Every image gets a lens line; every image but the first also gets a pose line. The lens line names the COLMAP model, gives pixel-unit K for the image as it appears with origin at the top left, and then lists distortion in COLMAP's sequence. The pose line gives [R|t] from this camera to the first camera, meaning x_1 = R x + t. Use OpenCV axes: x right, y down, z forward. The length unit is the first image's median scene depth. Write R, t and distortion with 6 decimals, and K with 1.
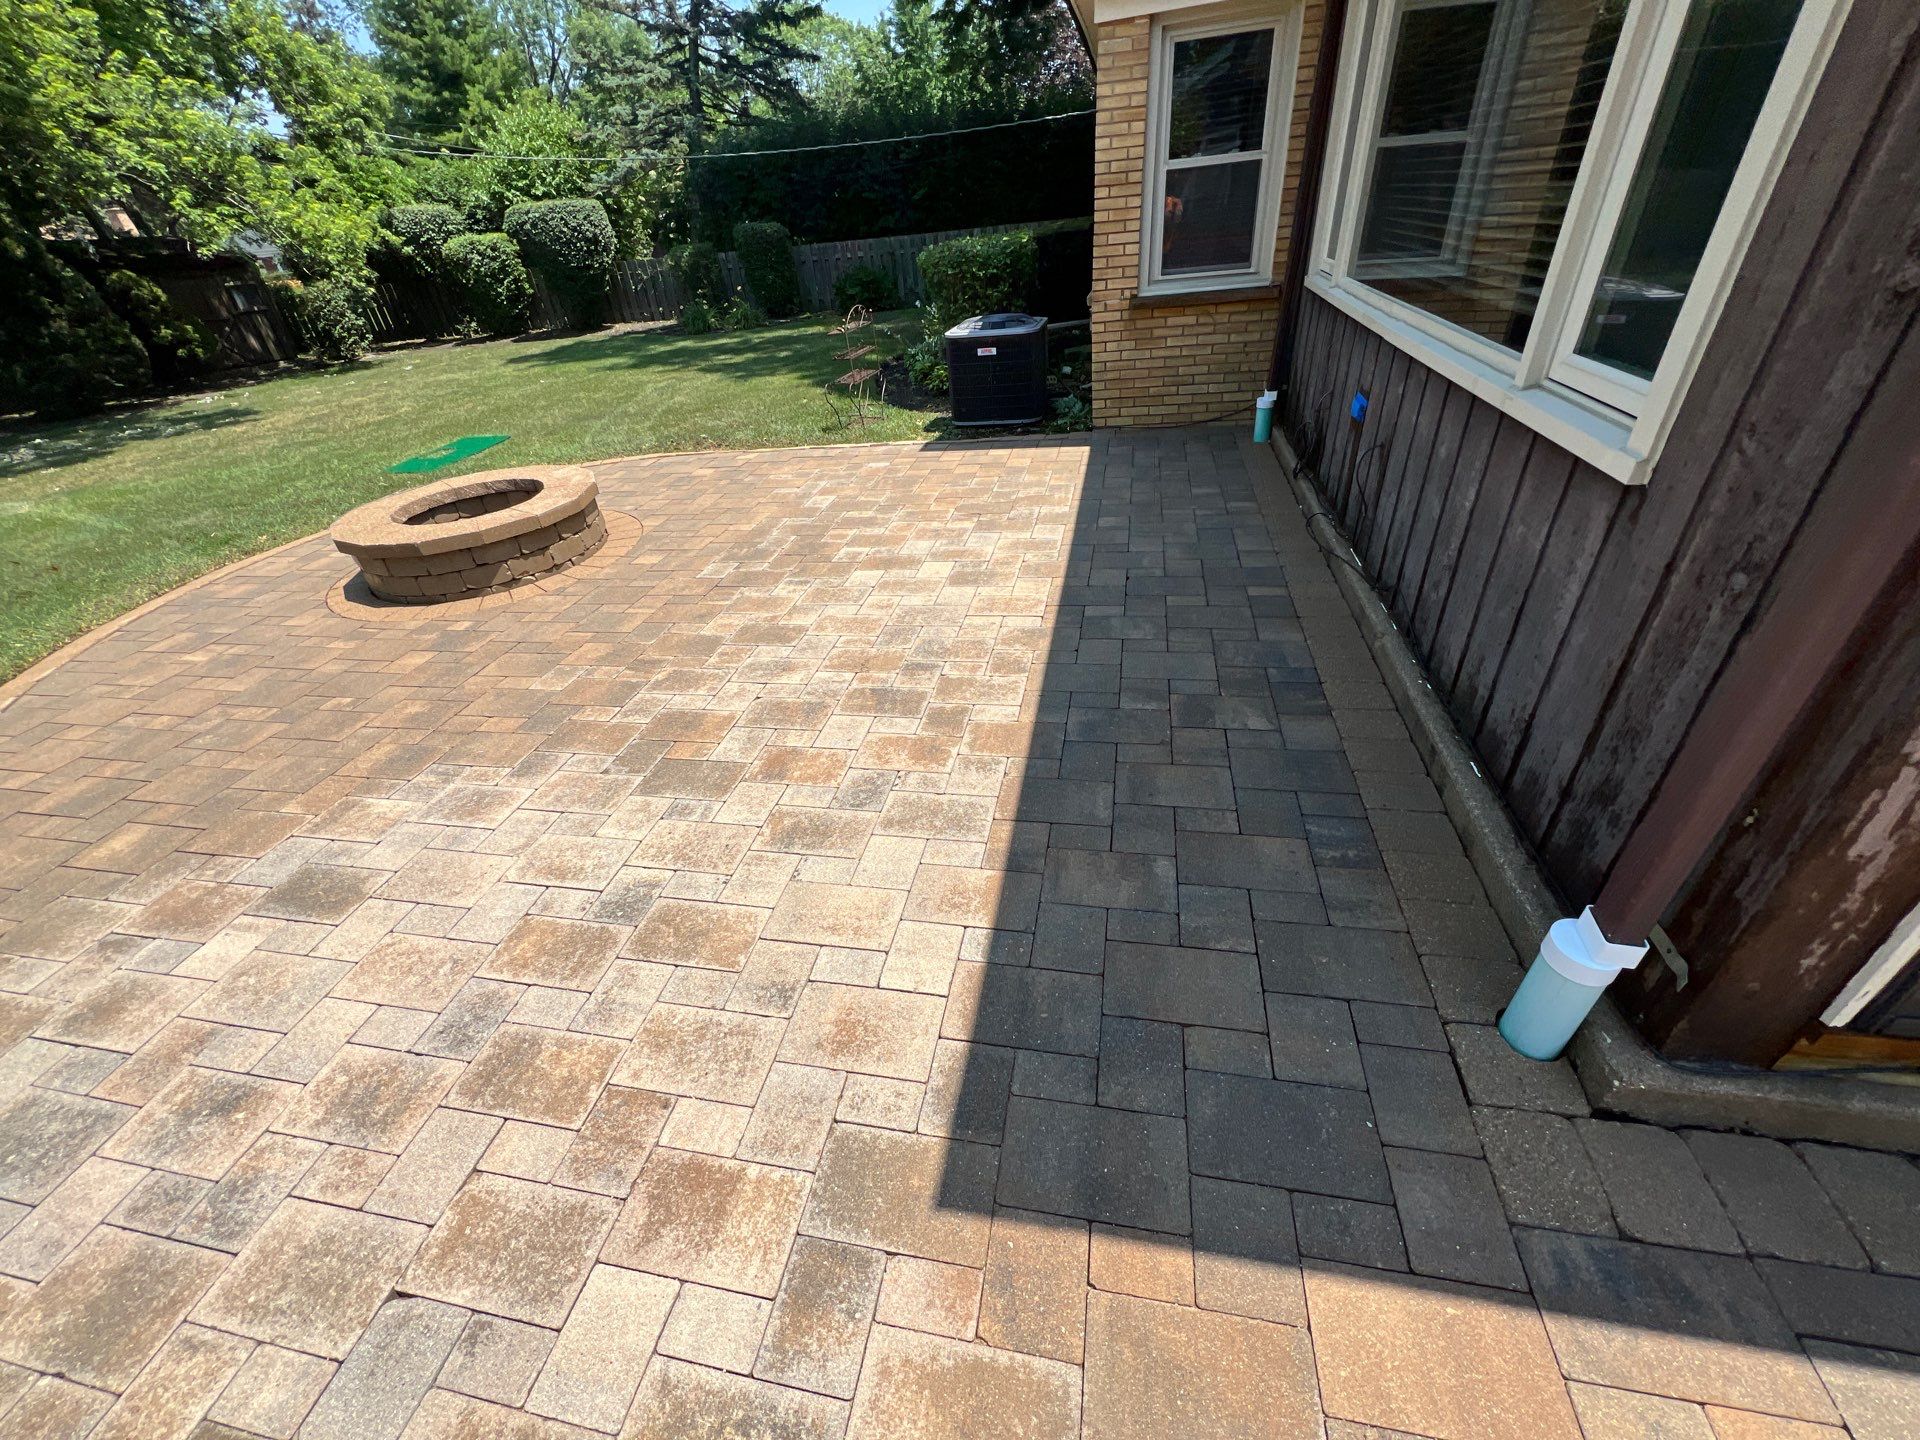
lens RADIAL K [[767.0, 0, 958.5], [0, 767.0, 725.3], [0, 0, 1]] dist [0.000394, -0.000461]
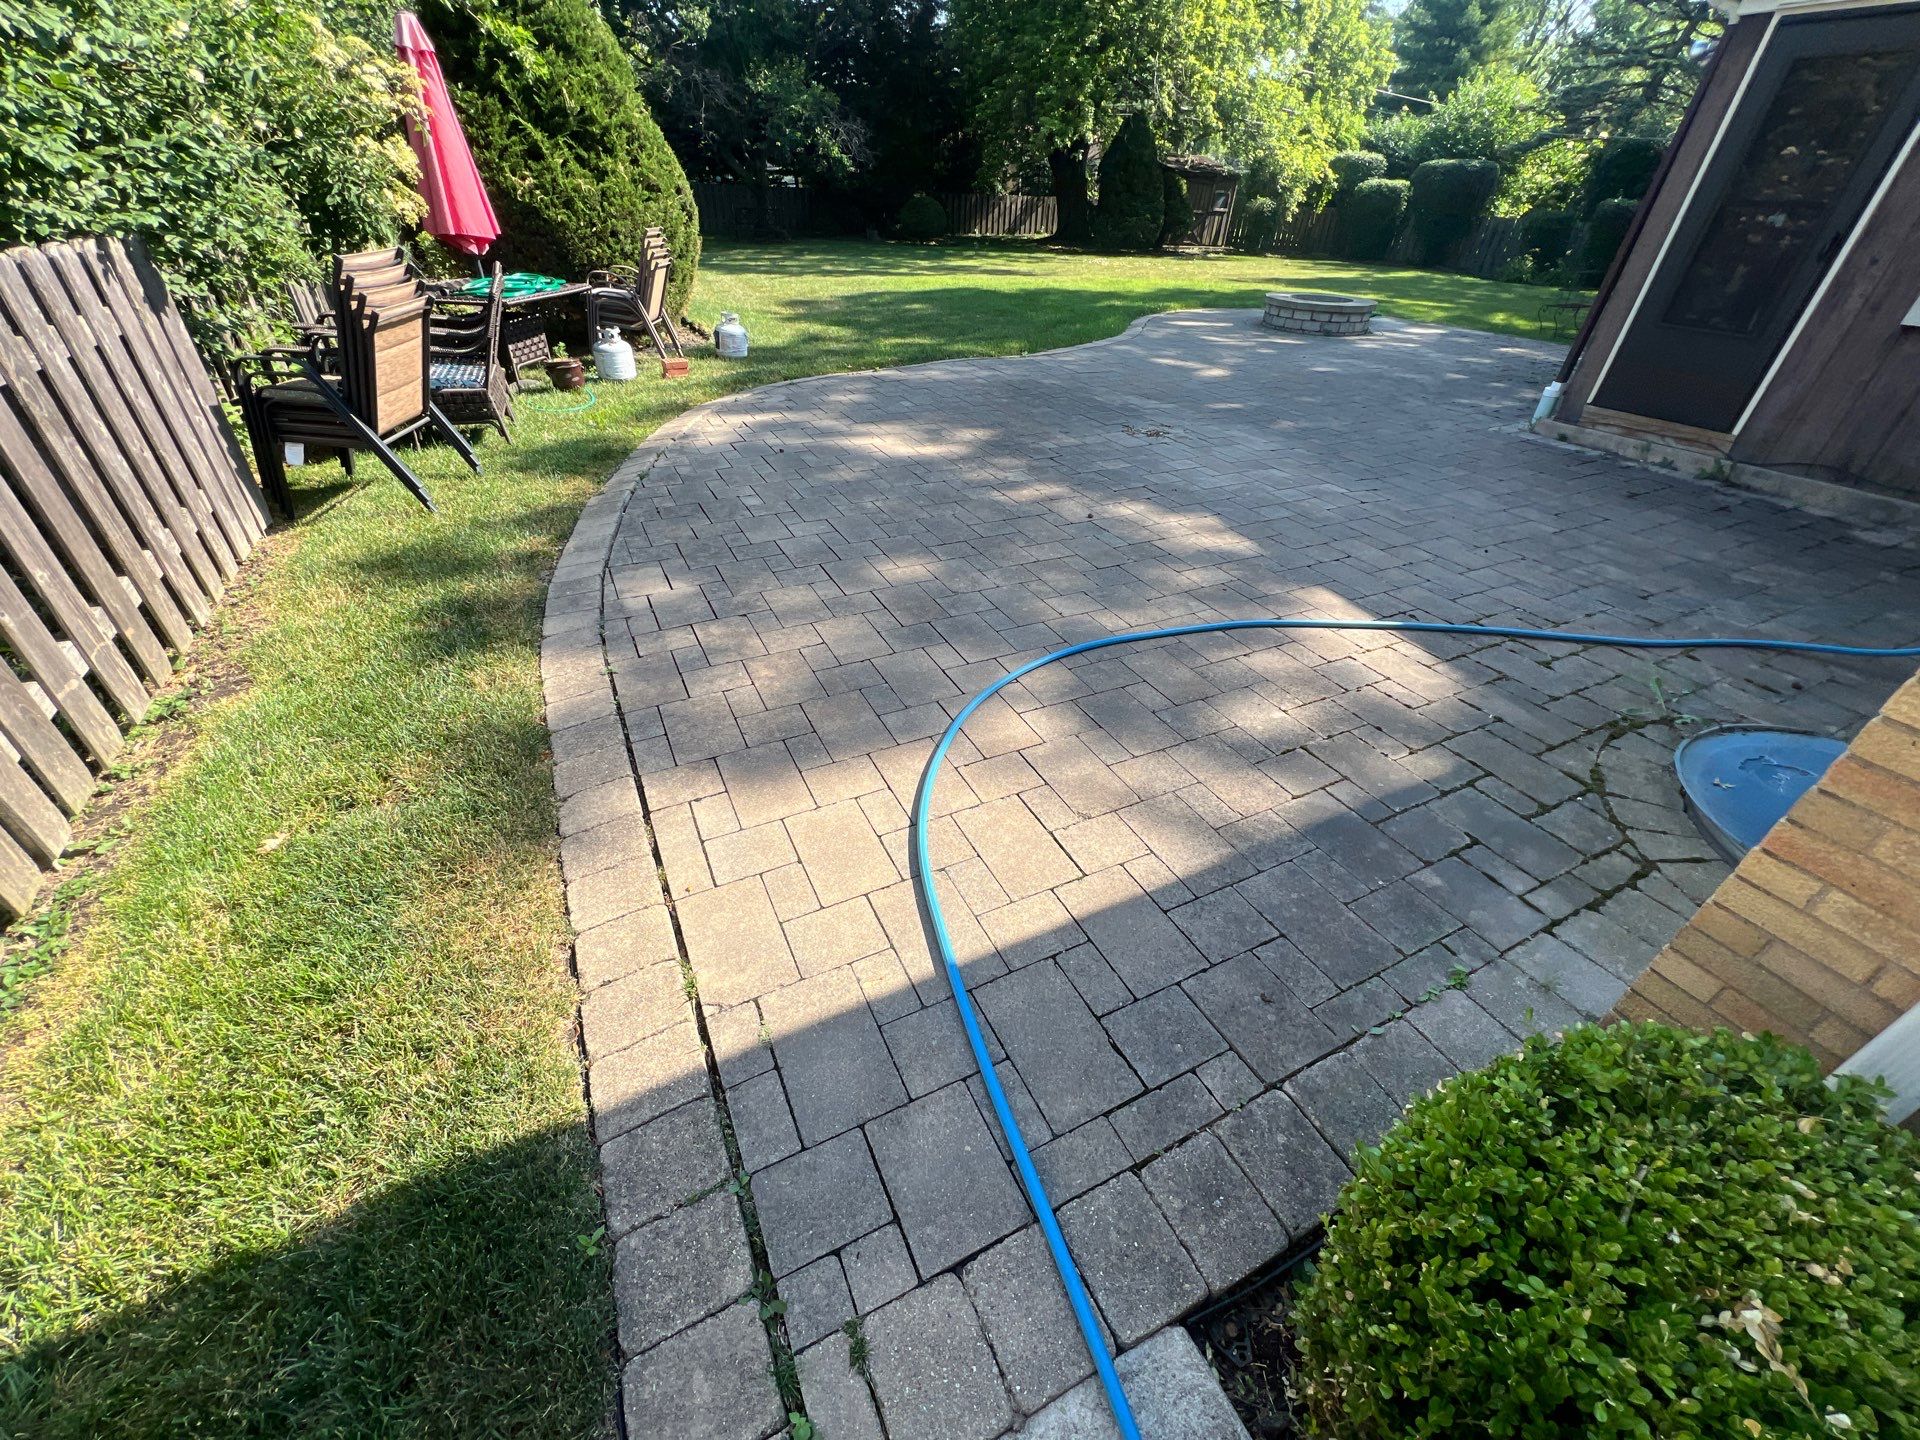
lens RADIAL K [[767.0, 0, 952.9], [0, 767.0, 726.2], [0, 0, 1]] dist [0.000394, -0.000461]
pose [[0.607800, 0.539012, -0.583133, 0.684778], [-0.510209, 0.827786, 0.233363, 0.756852], [0.608495, 0.155682, 0.778137, -1.192718]]
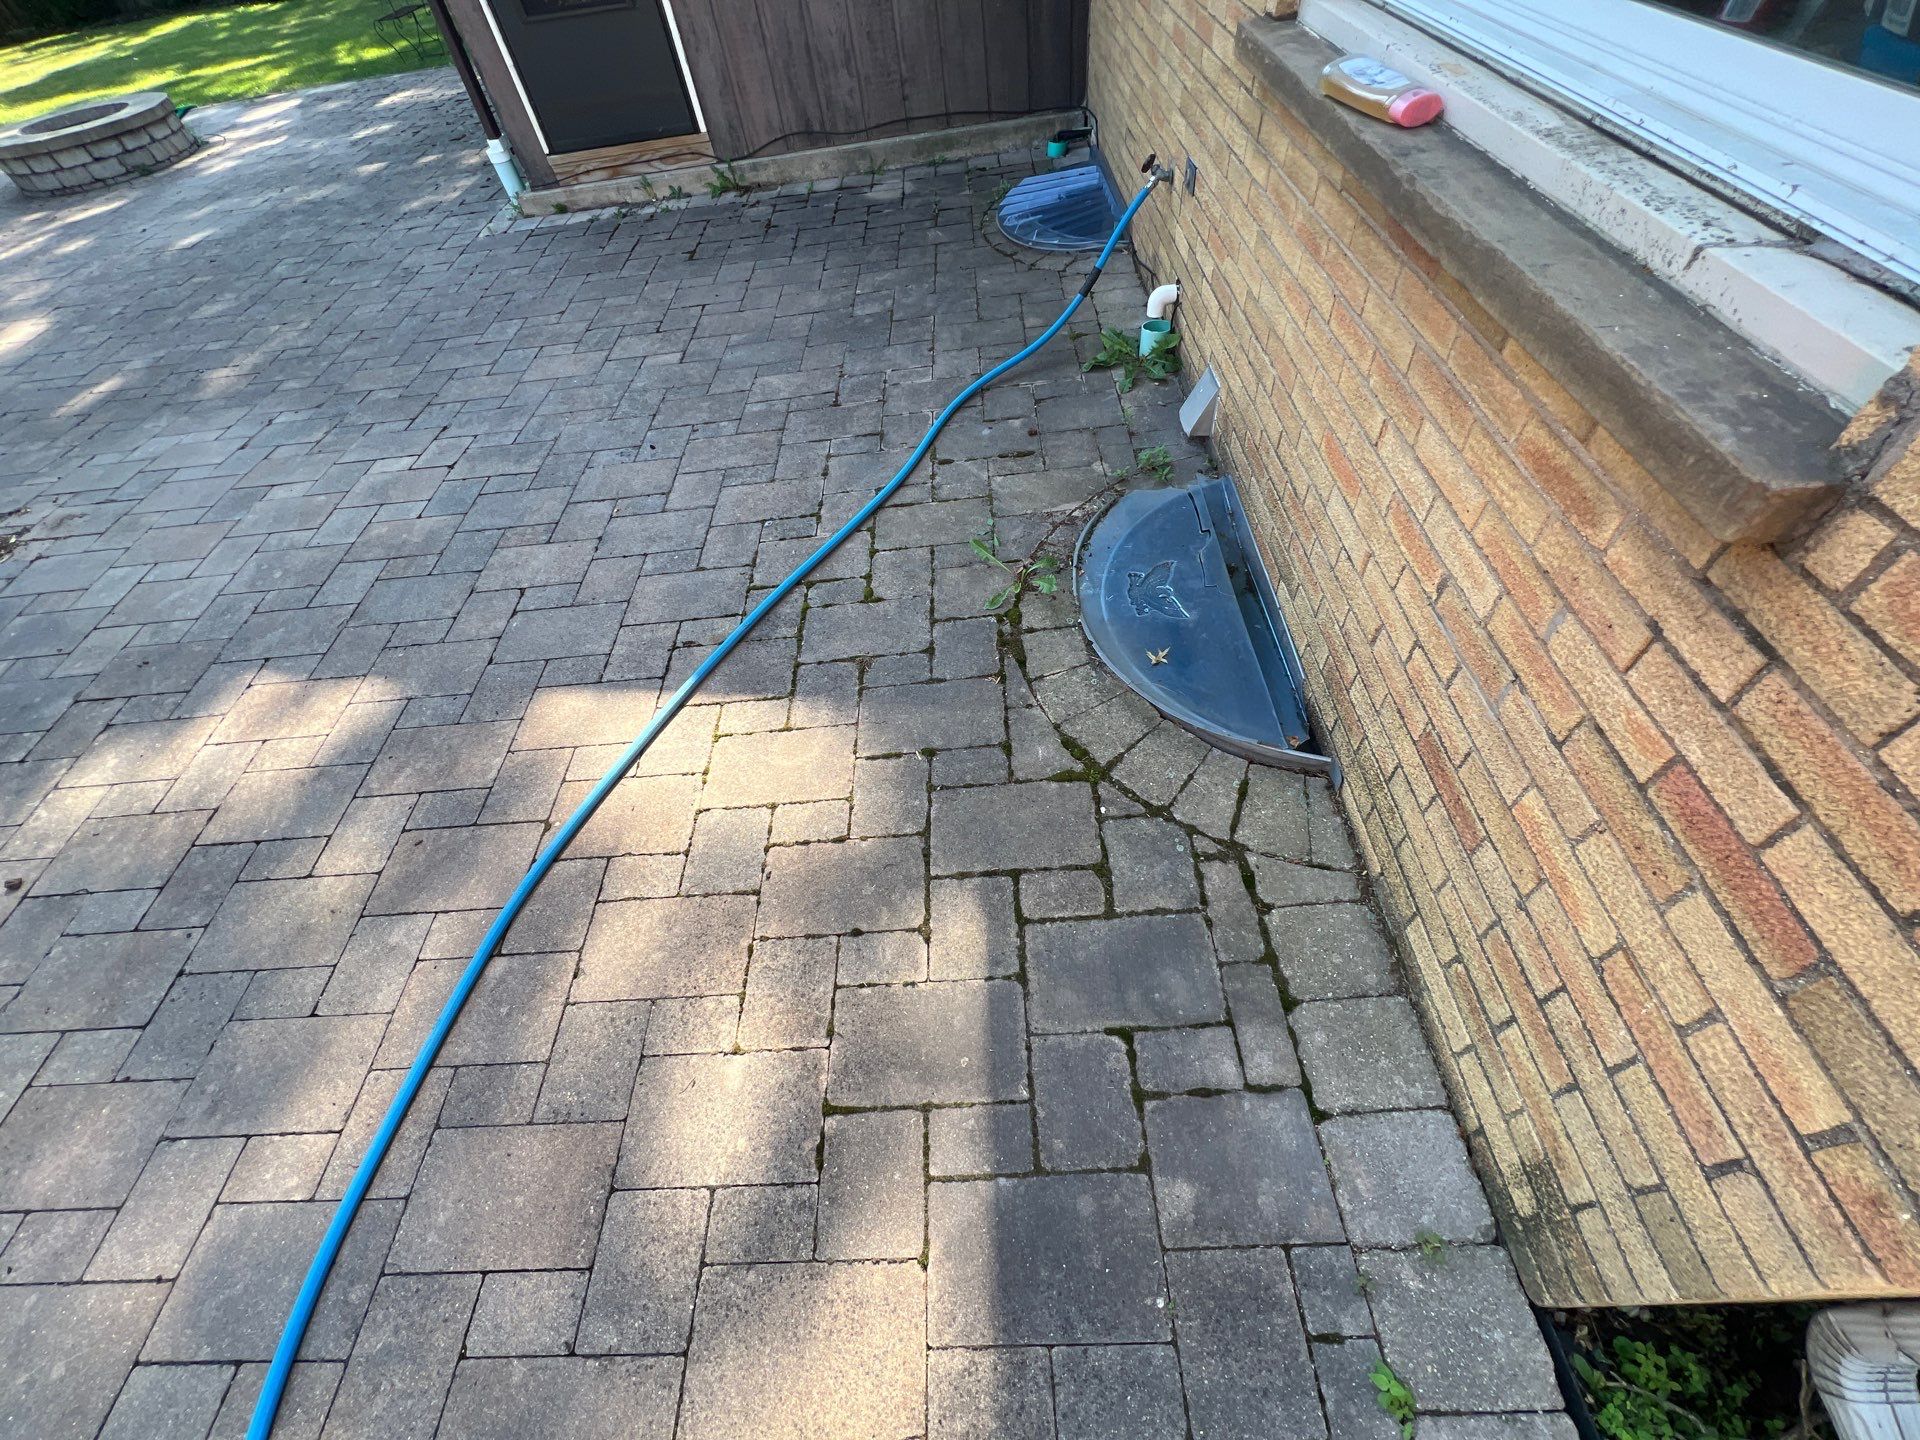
lens RADIAL K [[767.0, 0, 960.1], [0, 767.0, 725.3], [0, 0, 1]] dist [0.000394, -0.000461]
pose [[0.977062, -0.178939, 0.115460, 0.571008], [0.138786, 0.946273, 0.292071, 0.558709], [-0.161519, -0.269347, 0.949402, -0.868517]]
